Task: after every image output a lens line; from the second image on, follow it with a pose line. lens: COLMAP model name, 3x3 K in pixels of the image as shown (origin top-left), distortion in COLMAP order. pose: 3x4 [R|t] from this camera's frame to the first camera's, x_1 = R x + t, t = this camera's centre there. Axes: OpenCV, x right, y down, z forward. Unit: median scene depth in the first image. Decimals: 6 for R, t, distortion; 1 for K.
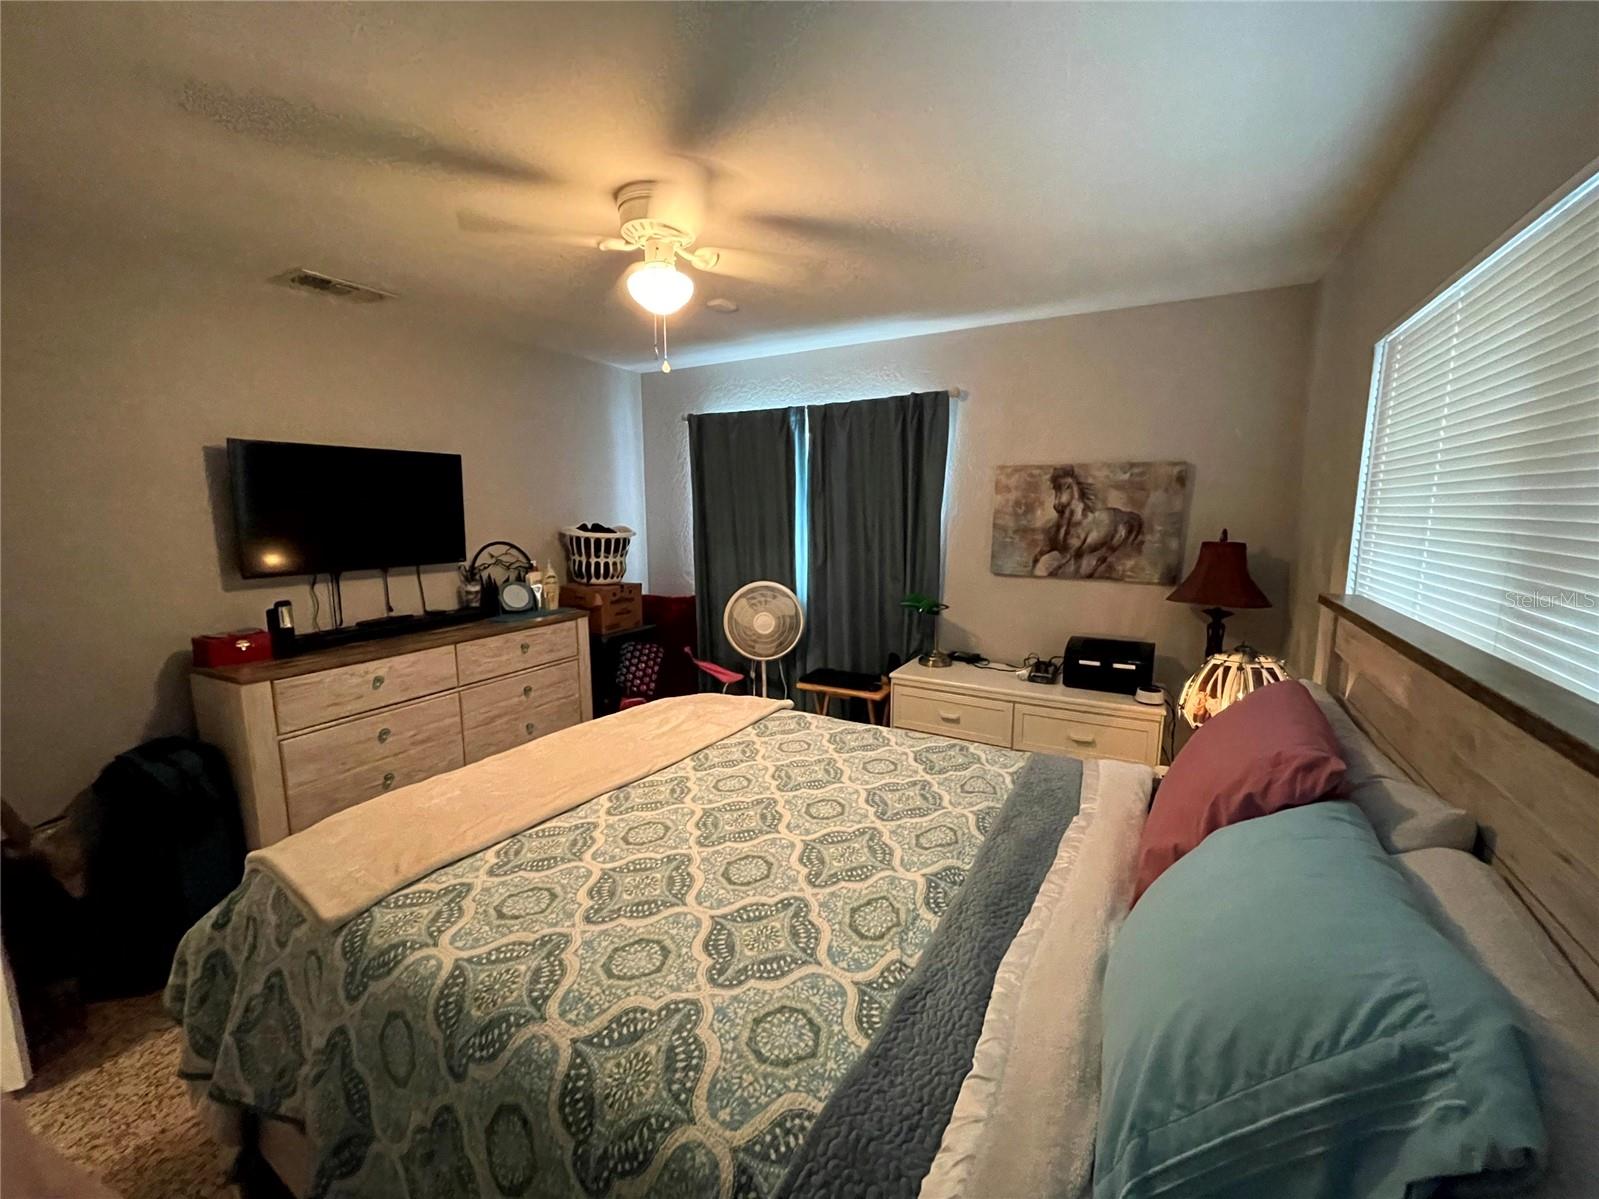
lens RADIAL K [[652.8, 0, 799.2], [0, 652.8, 600.1], [0, 0, 1]] dist [-0.001809, -0.000096]
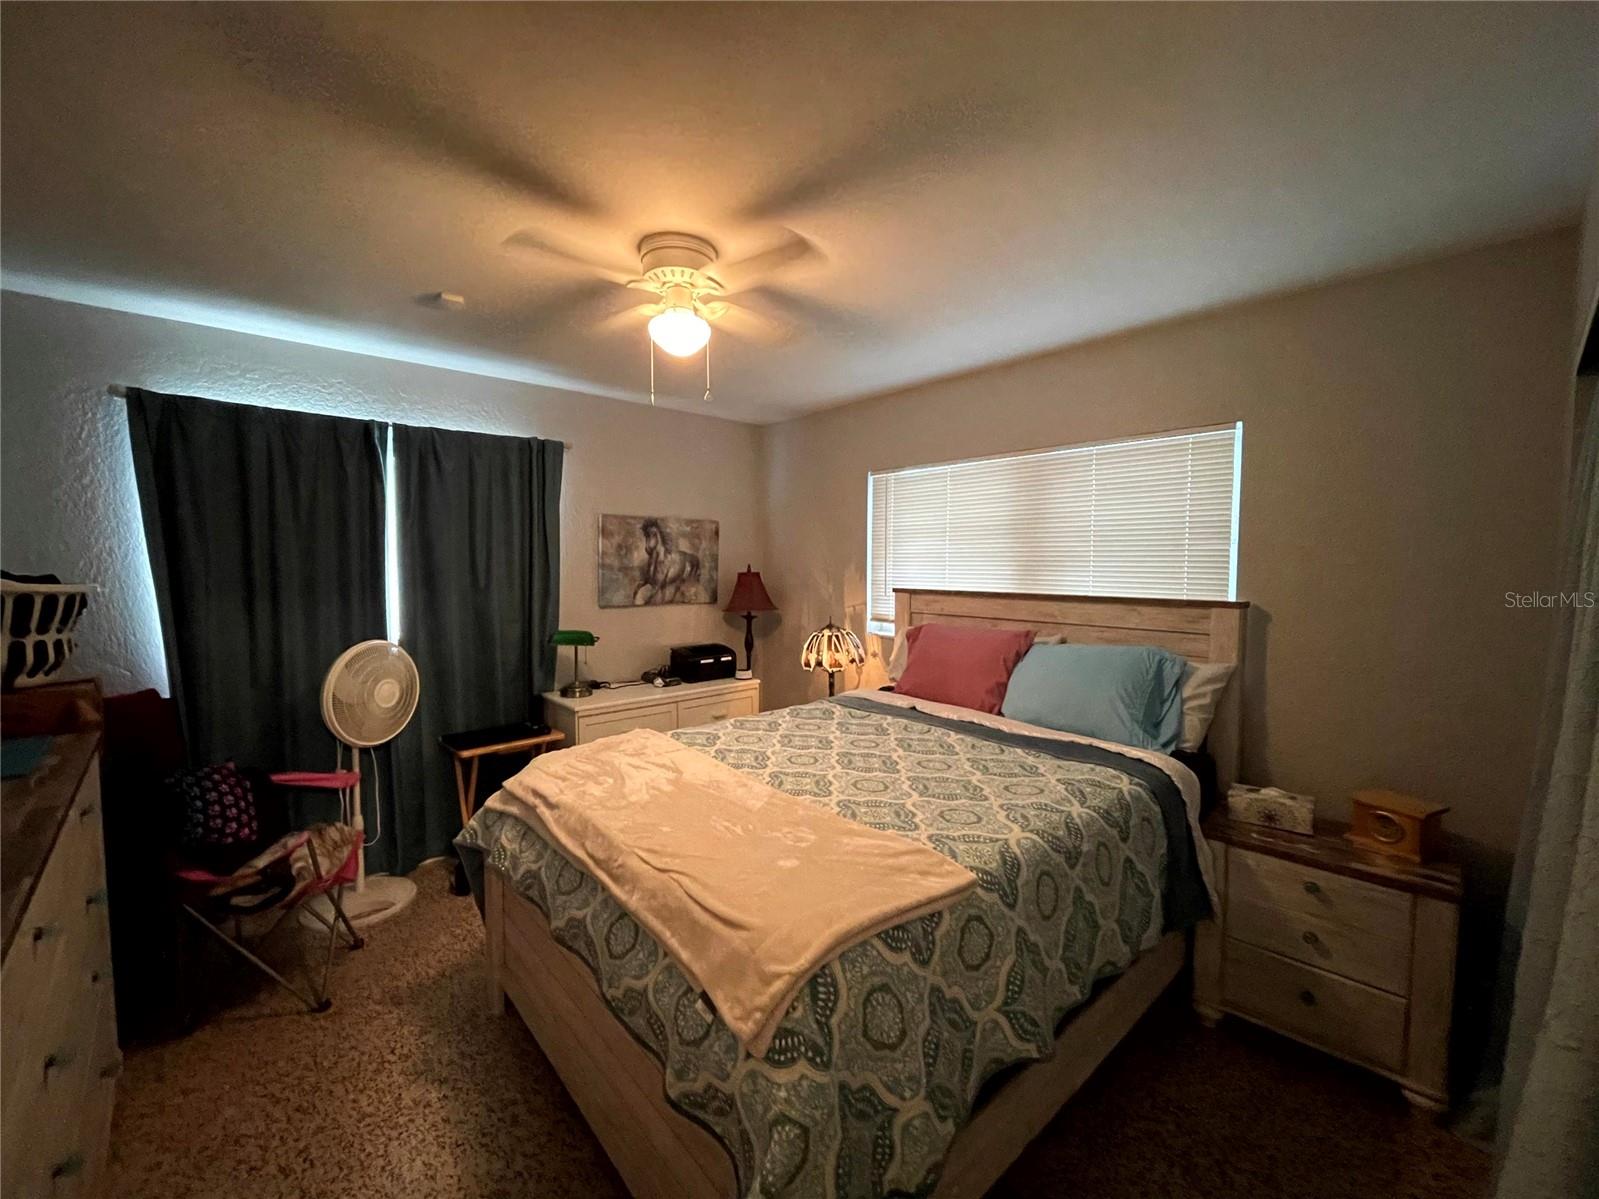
lens RADIAL K [[652.8, 0, 800.6], [0, 652.8, 598.0], [0, 0, 1]] dist [-0.001809, -0.000096]
pose [[0.301336, -0.049178, 0.952249, -0.738317], [0.135052, 0.990803, 0.008433, -0.019795], [-0.943906, 0.126062, 0.305206, 0.342587]]
